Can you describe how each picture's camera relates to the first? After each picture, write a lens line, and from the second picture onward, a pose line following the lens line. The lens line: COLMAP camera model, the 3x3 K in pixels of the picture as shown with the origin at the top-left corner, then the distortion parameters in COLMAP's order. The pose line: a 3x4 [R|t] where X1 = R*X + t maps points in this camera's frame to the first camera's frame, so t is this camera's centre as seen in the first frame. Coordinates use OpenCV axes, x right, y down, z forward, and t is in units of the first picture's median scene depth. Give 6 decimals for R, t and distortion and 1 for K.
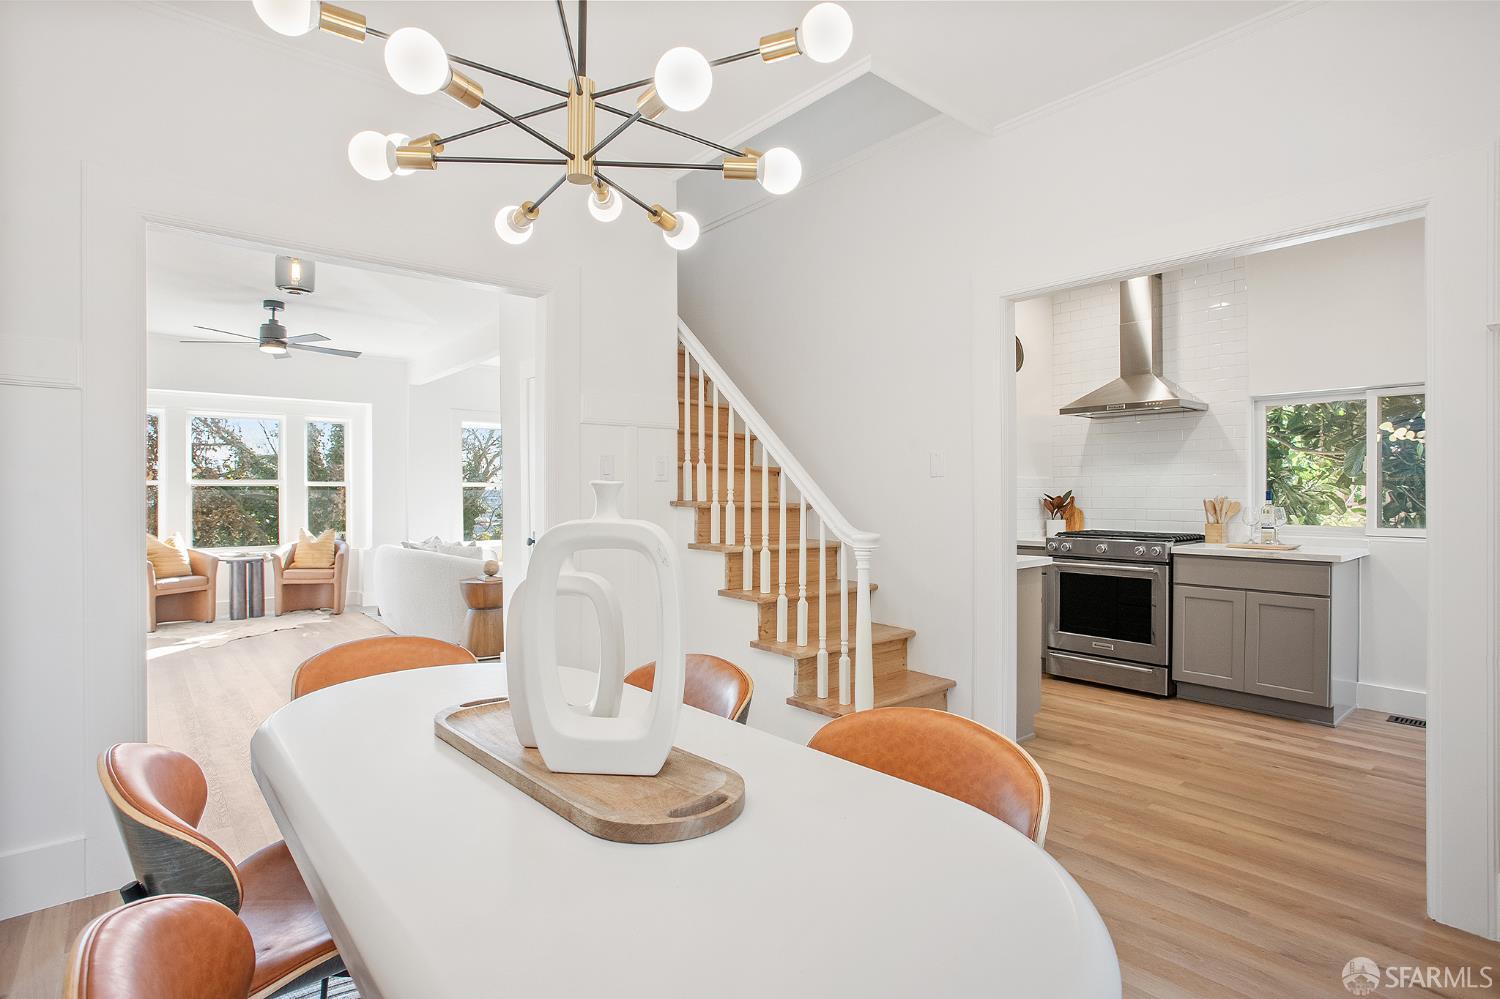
lens RADIAL K [[735.2, 0, 742.2], [0, 735.2, 494.9], [0, 0, 1]] dist [-0.067937, 0.034932]
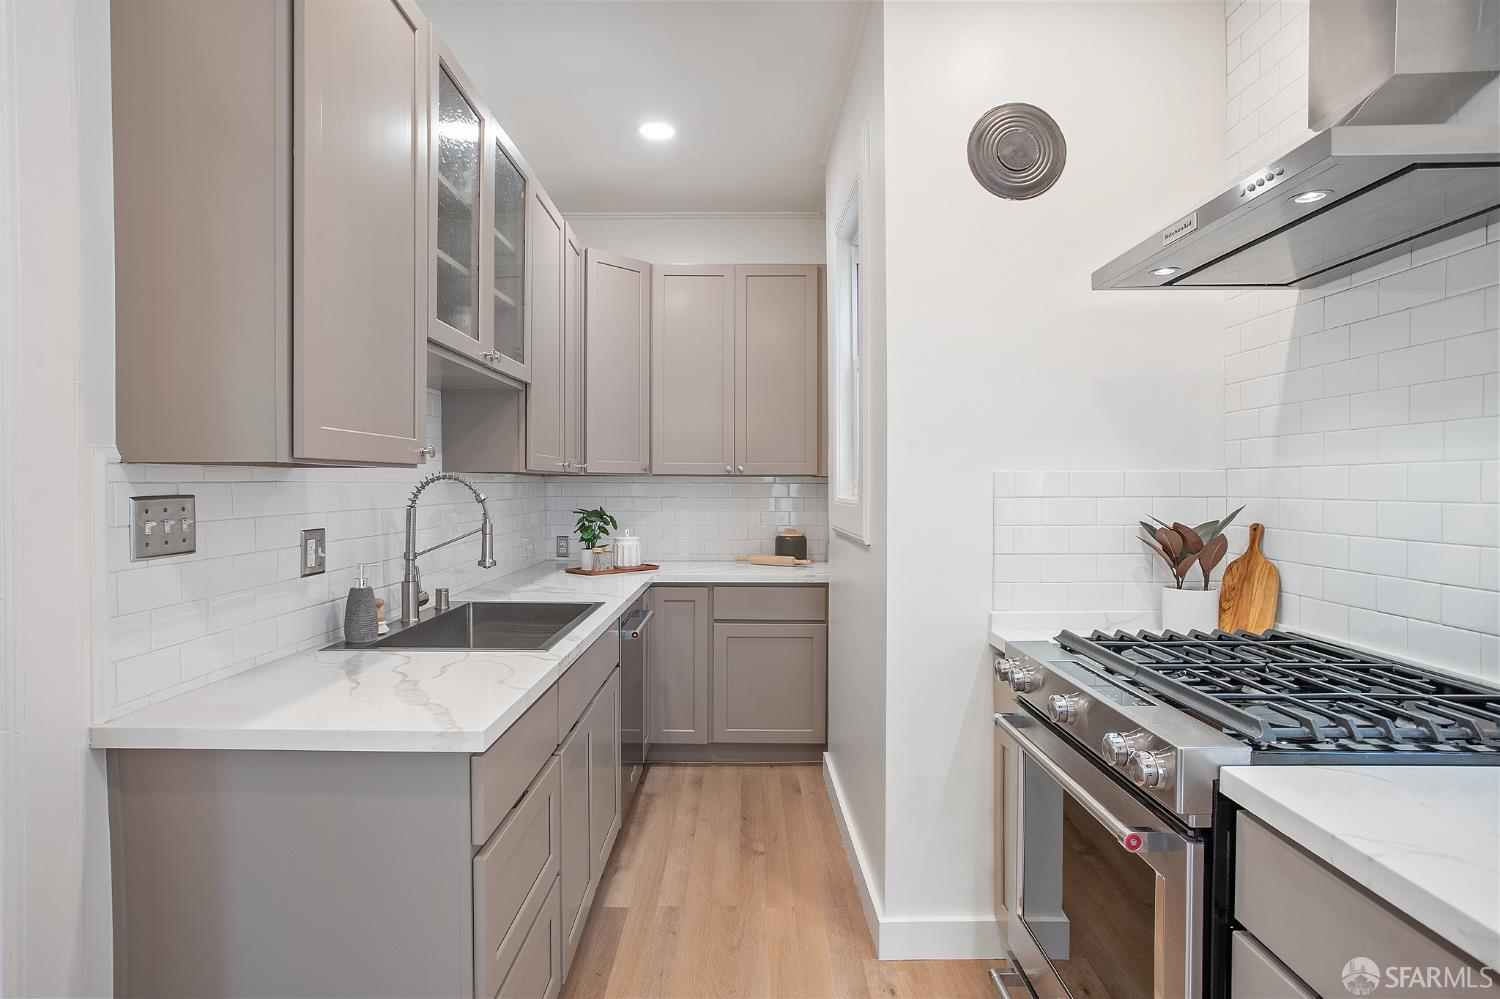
lens RADIAL K [[793.5, 0, 745.7], [0, 793.5, 495.1], [0, 0, 1]] dist [-0.030119, 0.001244]
pose [[0.763407, 0.007394, -0.645876, 0.514424], [-0.001409, 0.999951, 0.009782, -0.015510], [0.645917, -0.006558, 0.763380, 0.564398]]
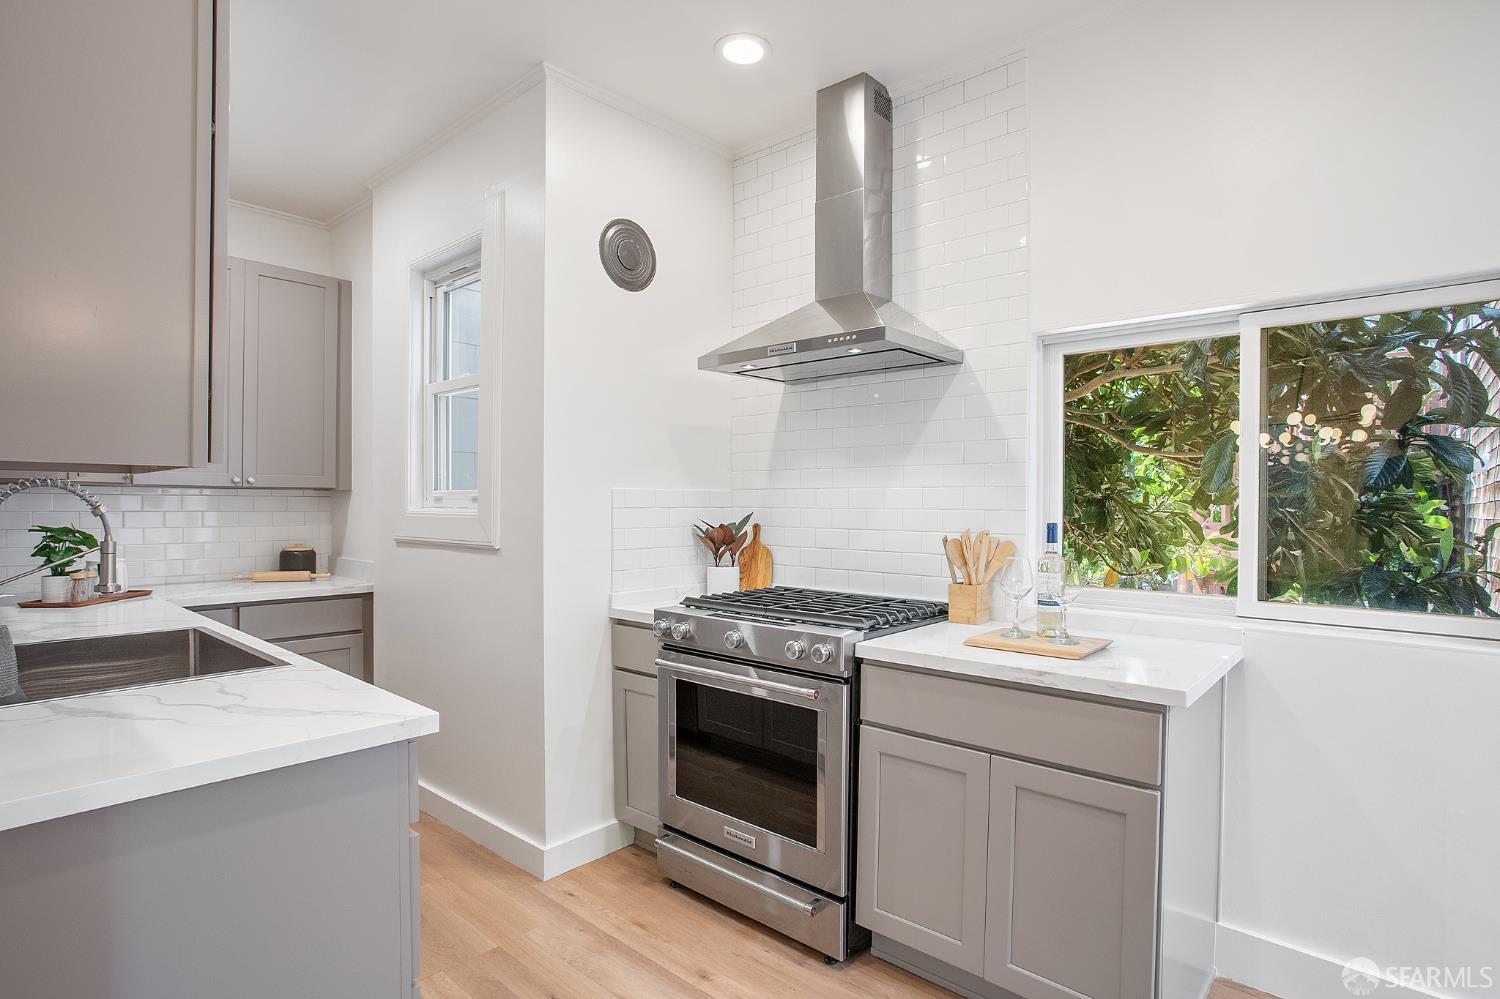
lens RADIAL K [[755.9, 0, 753.0], [0, 755.9, 510.5], [0, 0, 1]] dist [-0.073037, 0.038652]
pose [[0.988273, 0.002565, 0.152673, 0.366896], [-0.003606, 0.999972, 0.006538, -0.012515], [-0.152652, -0.007012, 0.988255, 0.429610]]
